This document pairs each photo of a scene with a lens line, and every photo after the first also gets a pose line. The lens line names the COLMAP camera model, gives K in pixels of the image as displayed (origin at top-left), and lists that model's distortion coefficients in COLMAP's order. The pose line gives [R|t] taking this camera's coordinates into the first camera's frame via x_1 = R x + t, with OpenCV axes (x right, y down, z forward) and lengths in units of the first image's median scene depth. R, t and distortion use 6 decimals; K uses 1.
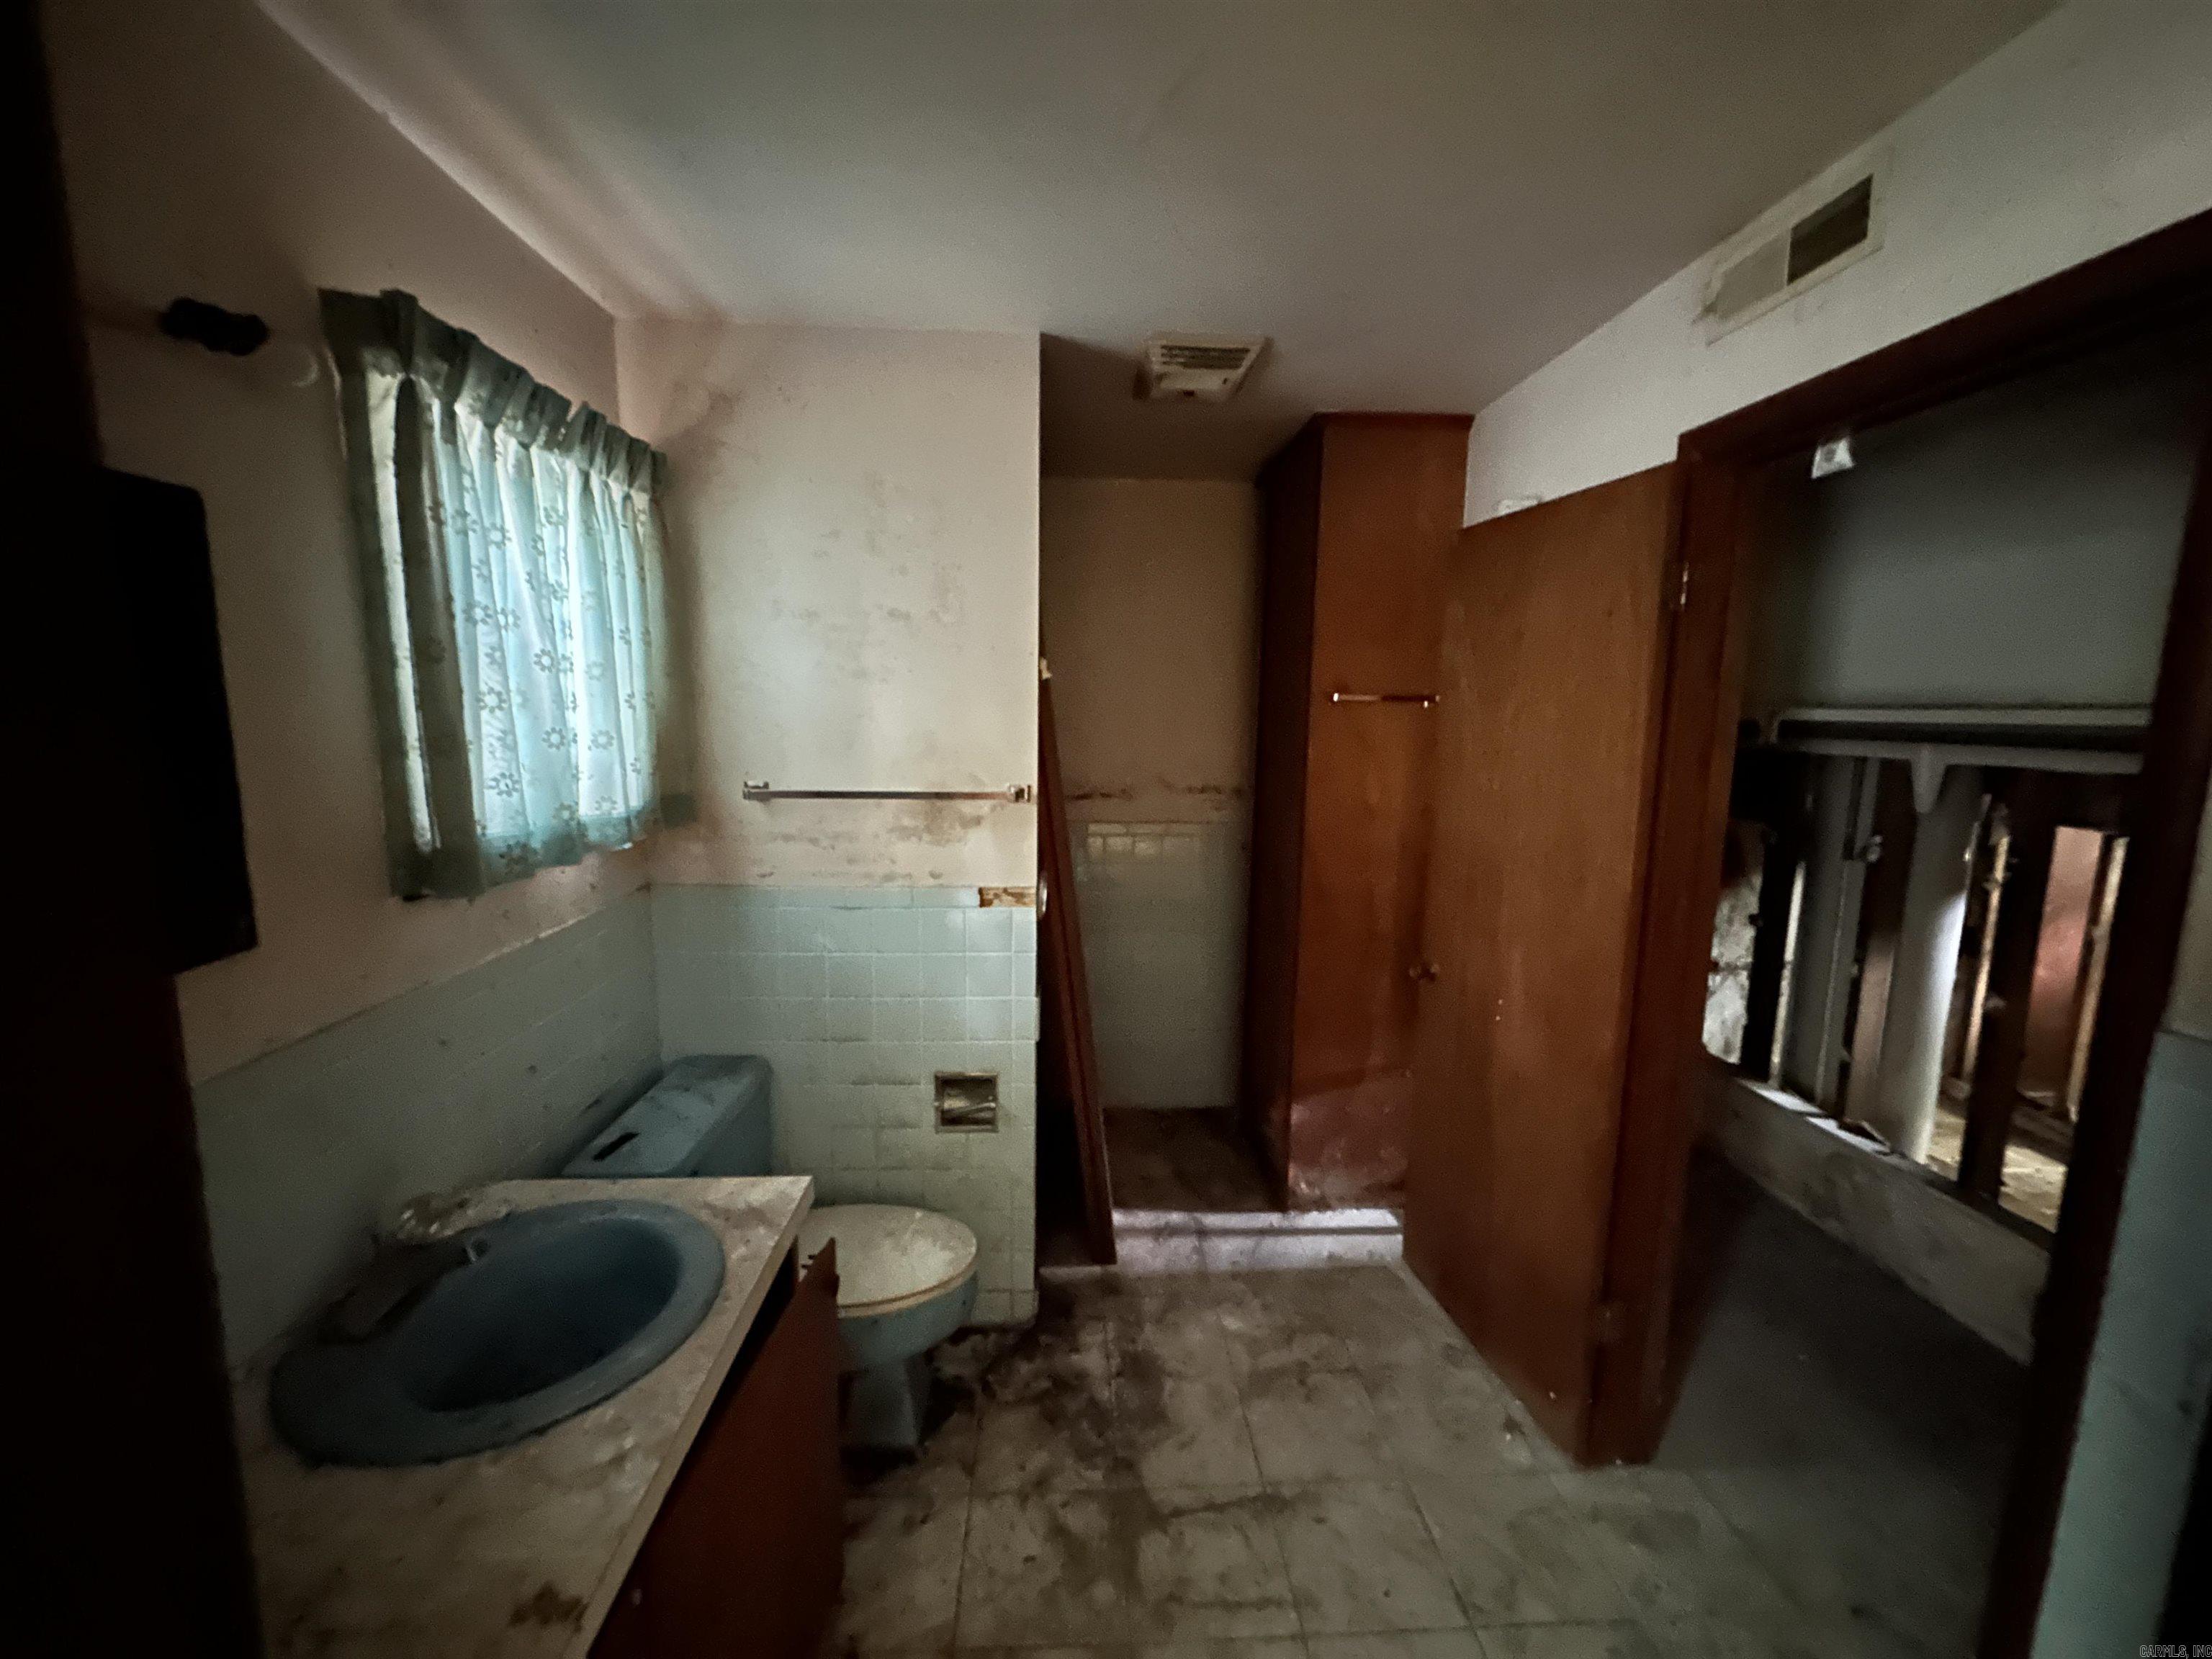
lens RADIAL K [[882.0, 0, 1098.1], [0, 882.0, 831.7], [0, 0, 1]] dist [-0.001198, 0.000098]
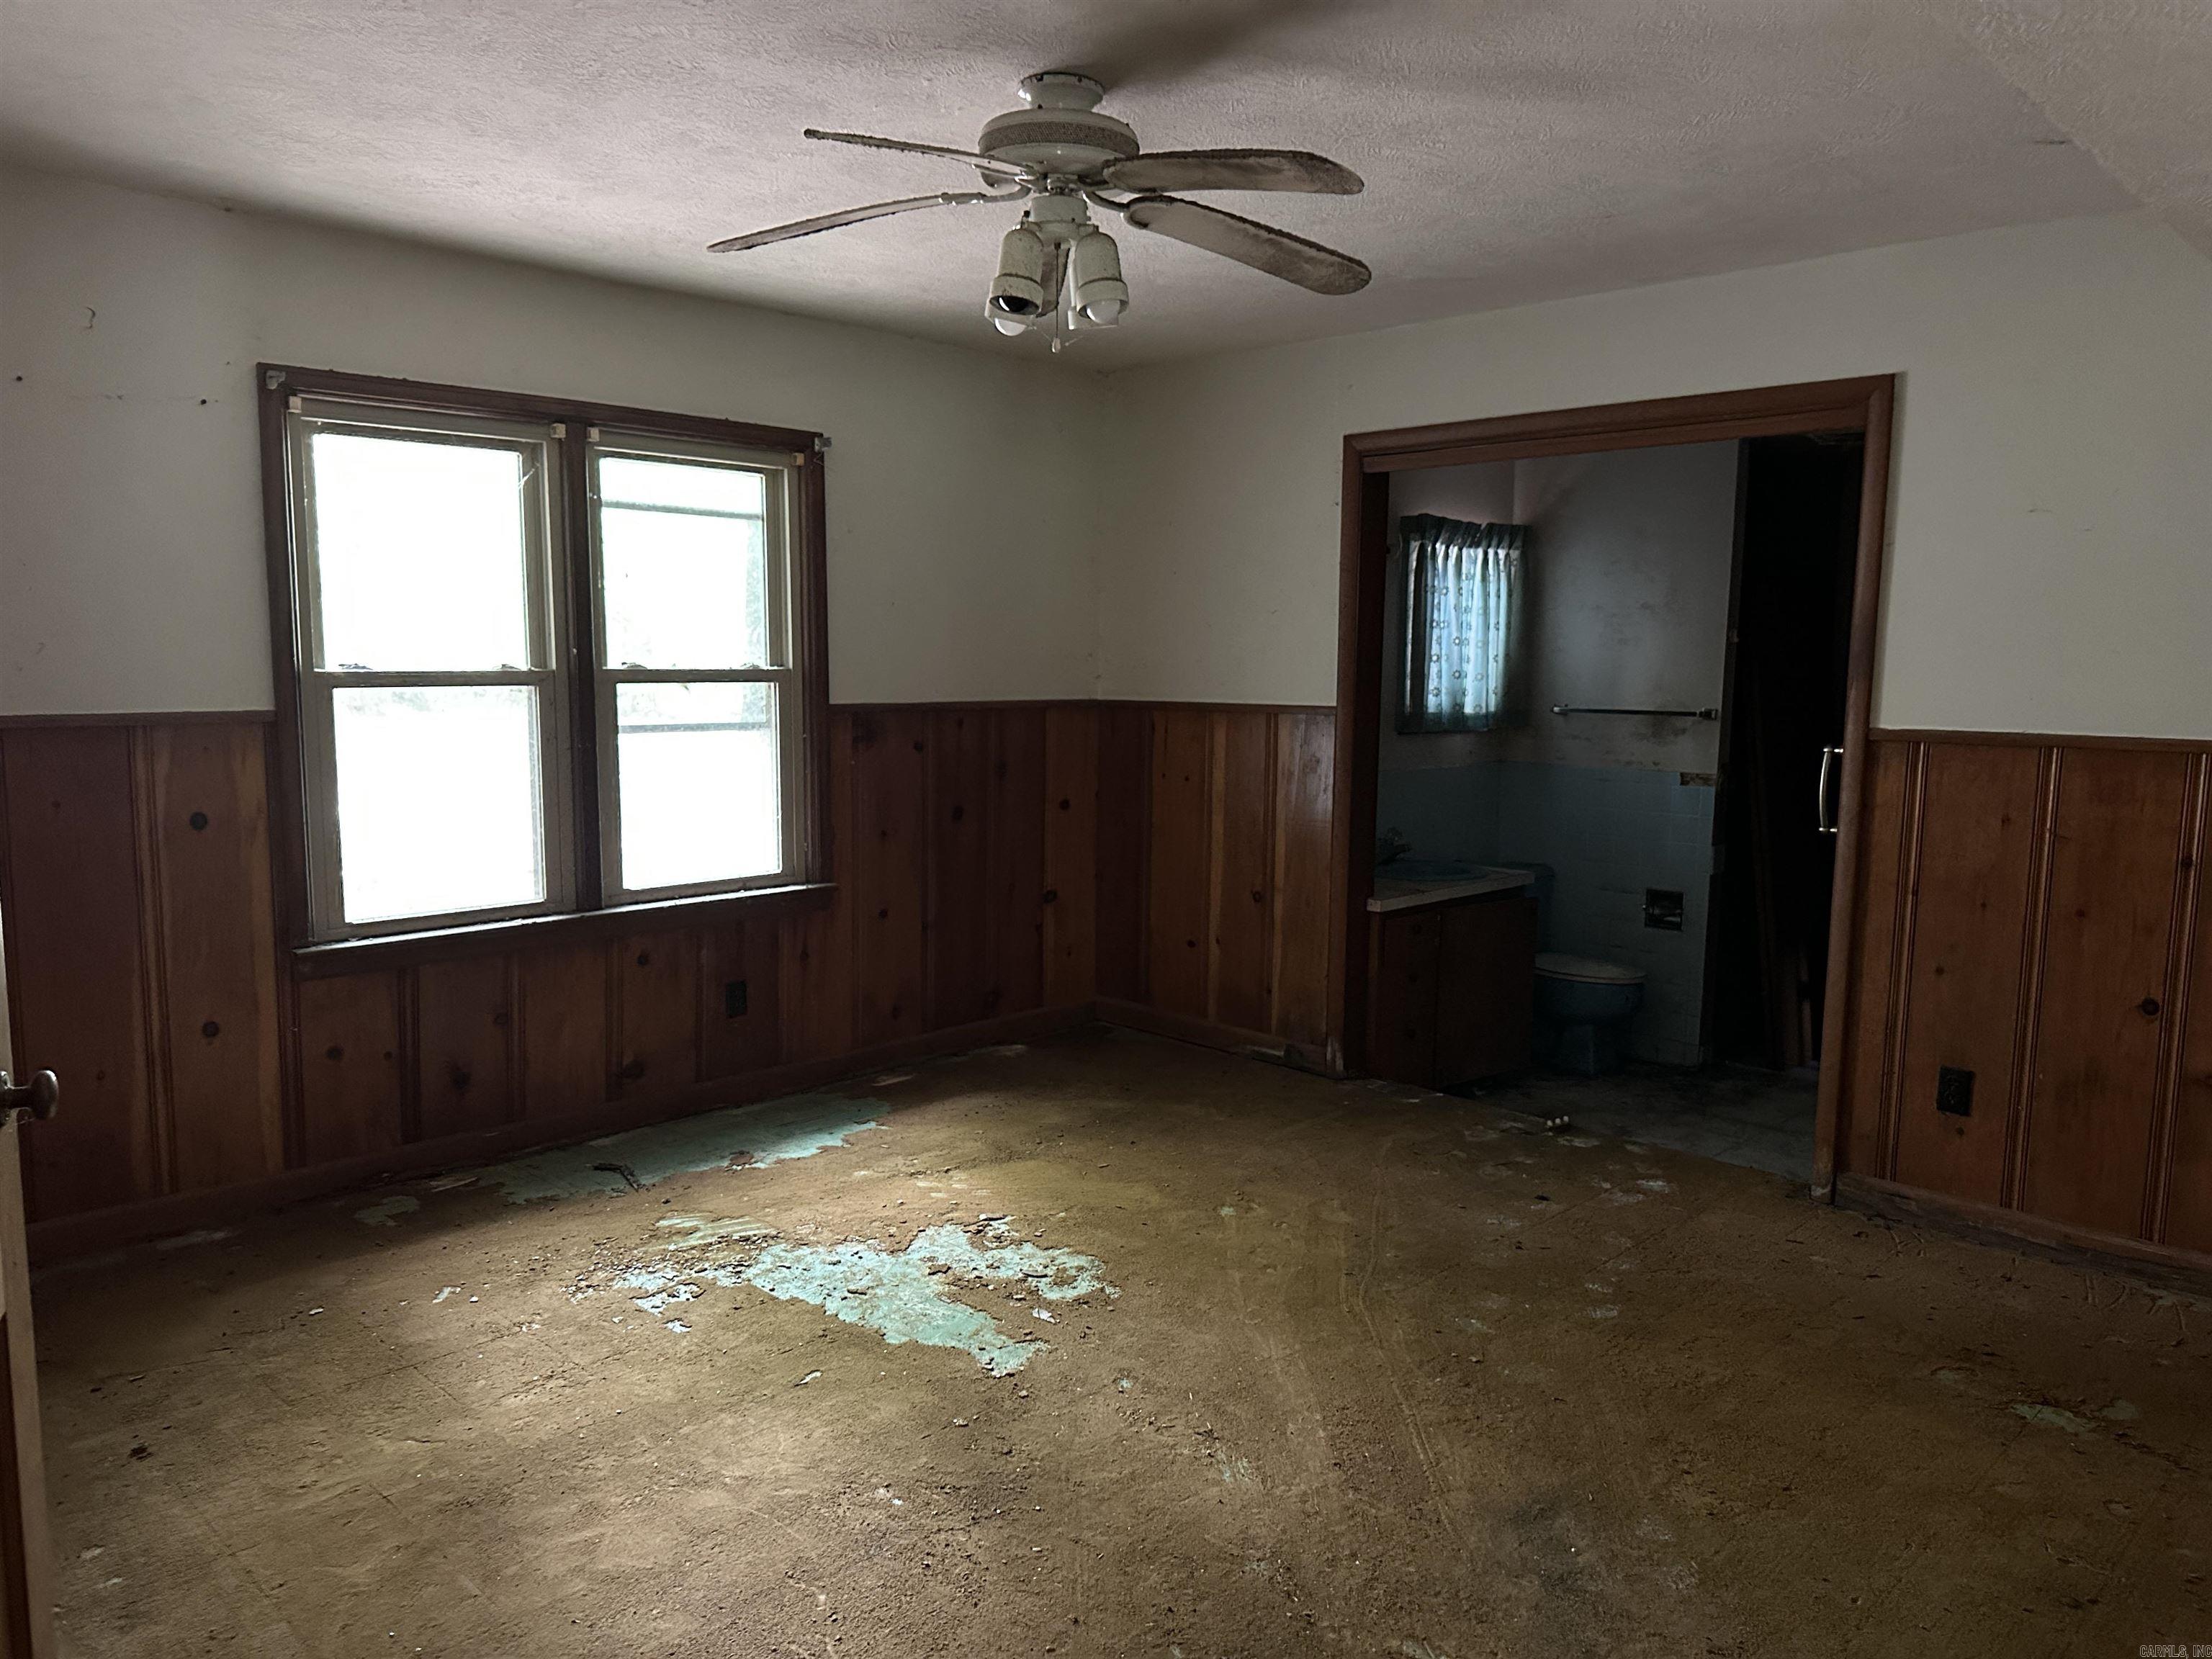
lens RADIAL K [[1550.1, 0, 1083.7], [0, 1550.1, 869.7], [0, 0, 1]] dist [0.044474, -0.052876]
pose [[0.672067, 0.091927, -0.734762, 1.481514], [-0.106033, 0.993986, 0.027373, 0.330872], [0.732860, 0.059512, 0.677772, -2.053248]]
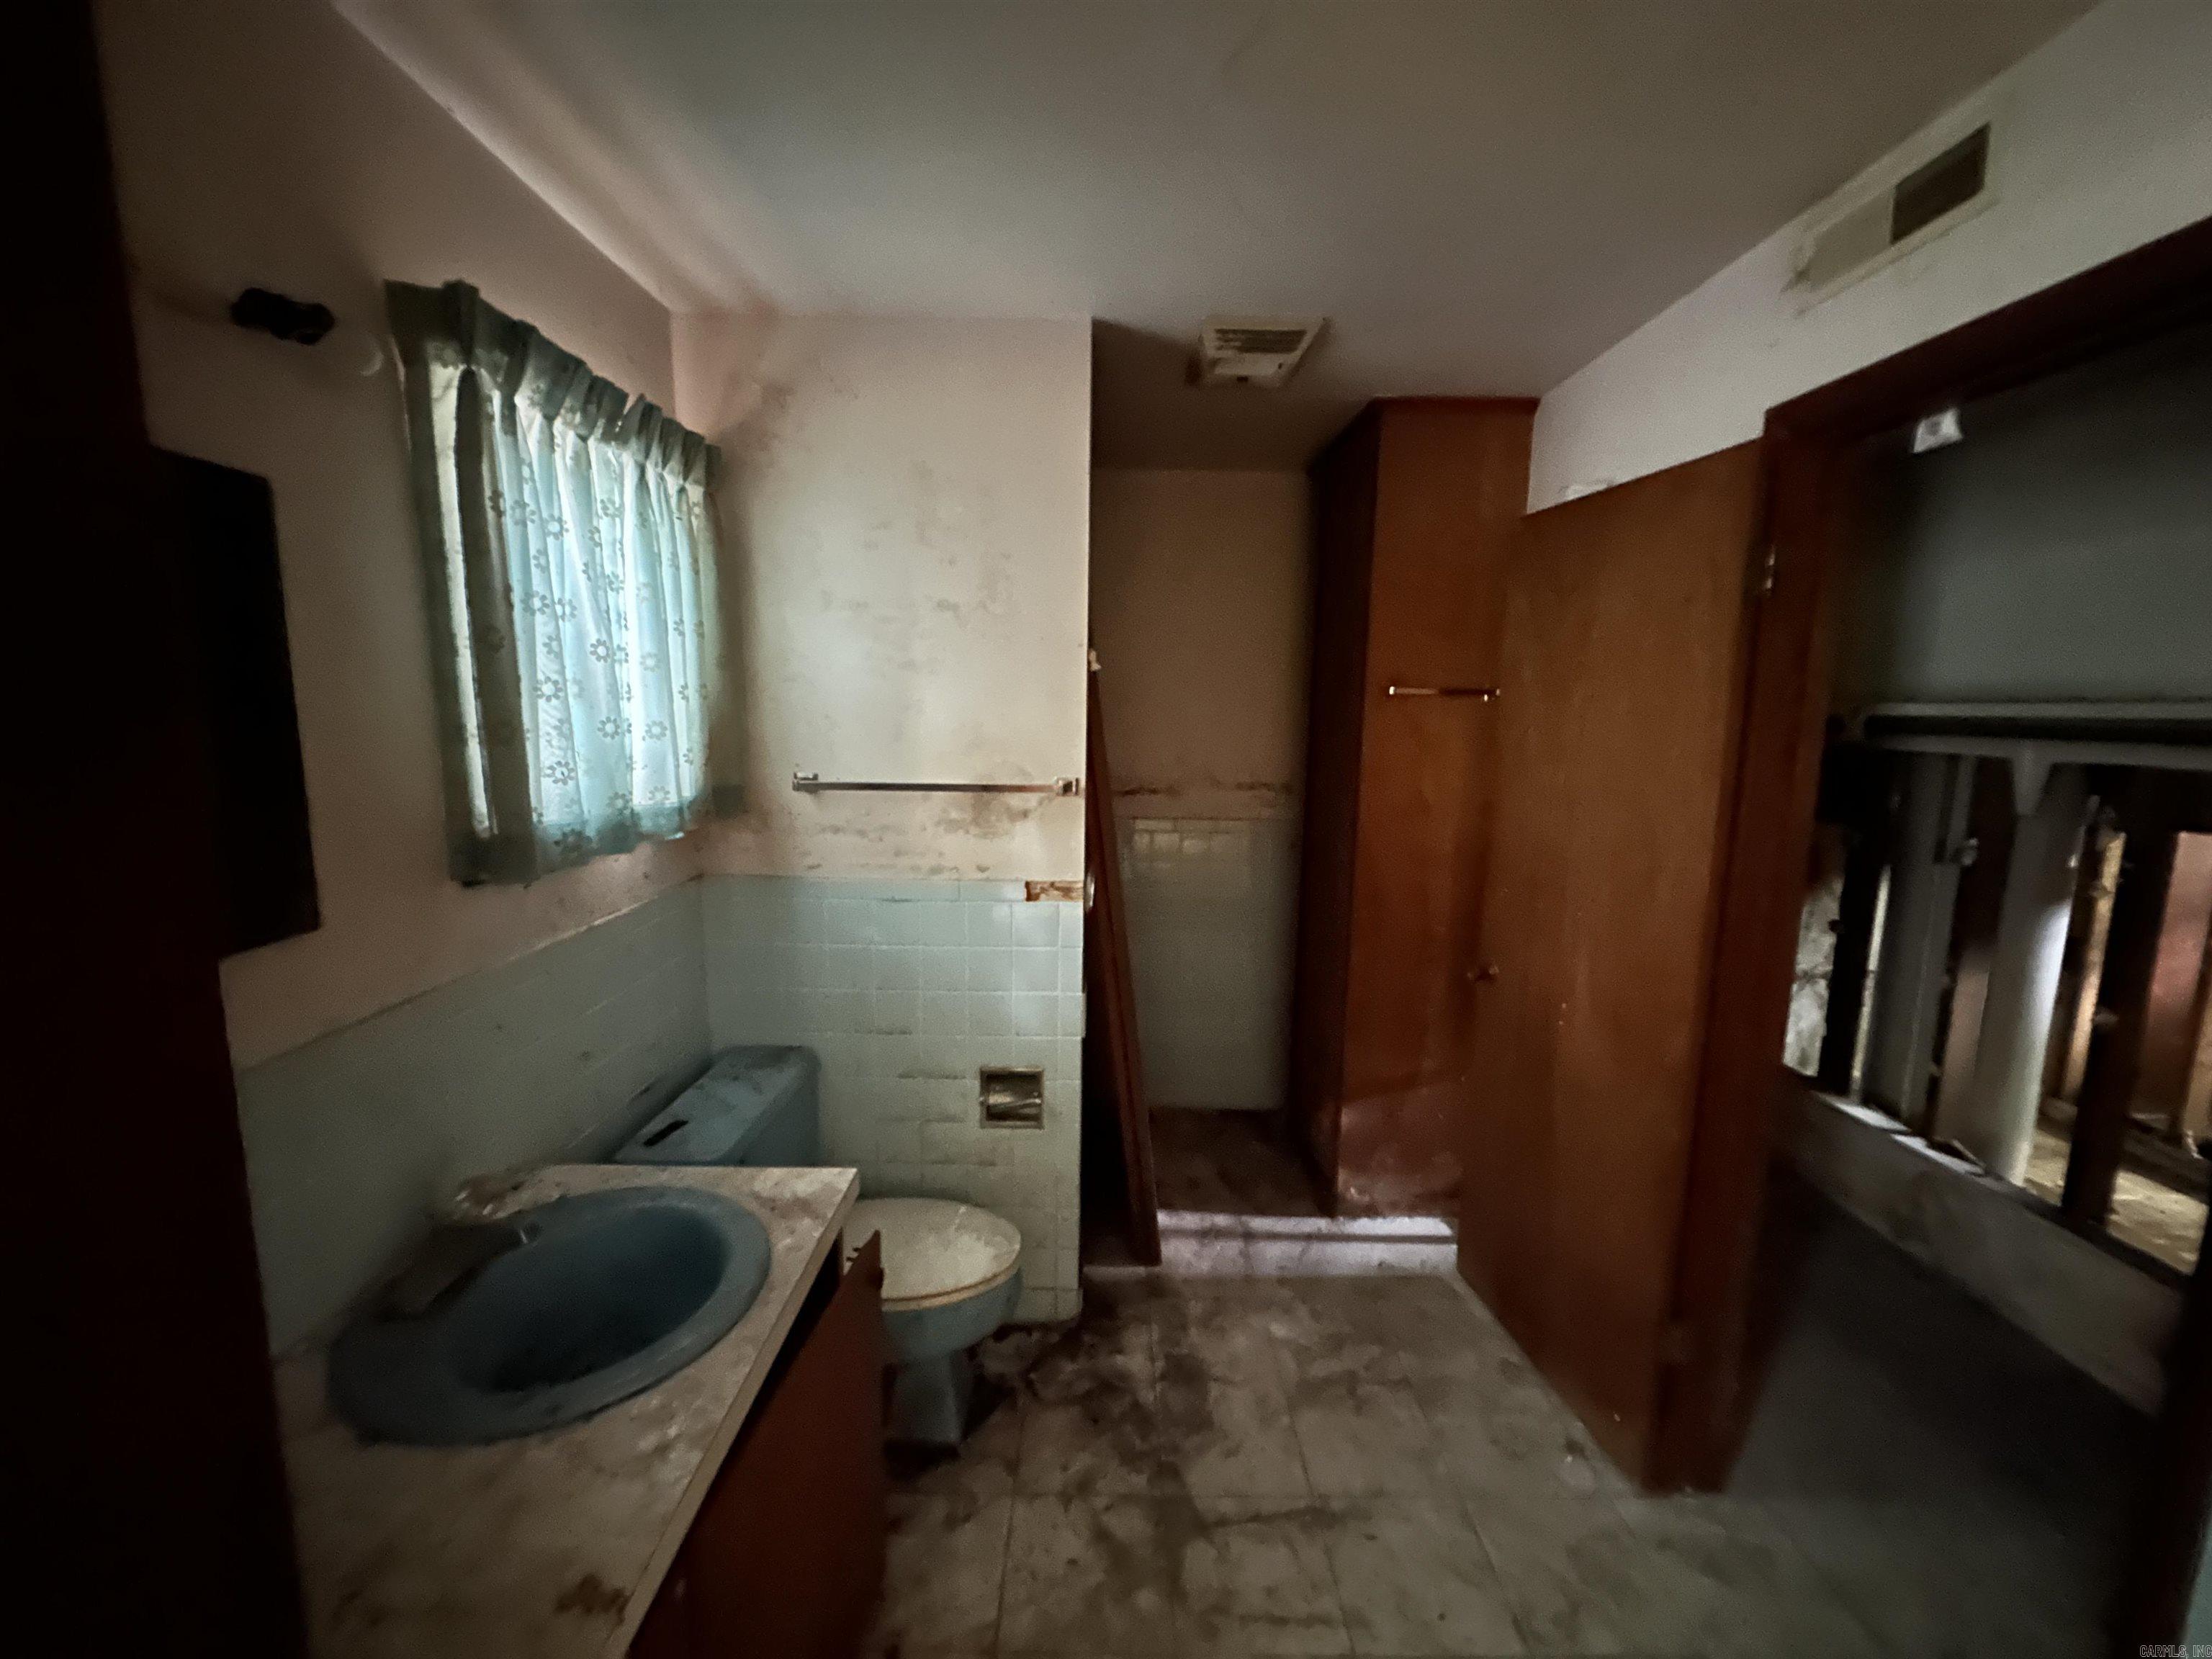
lens RADIAL K [[882.0, 0, 1096.2], [0, 882.0, 833.1], [0, 0, 1]] dist [-0.001198, 0.000098]
pose [[0.998553, 0.007687, -0.053223, -0.004633], [-0.007512, 0.999966, 0.003492, 0.005746], [0.053248, -0.003087, 0.998577, 0.017975]]
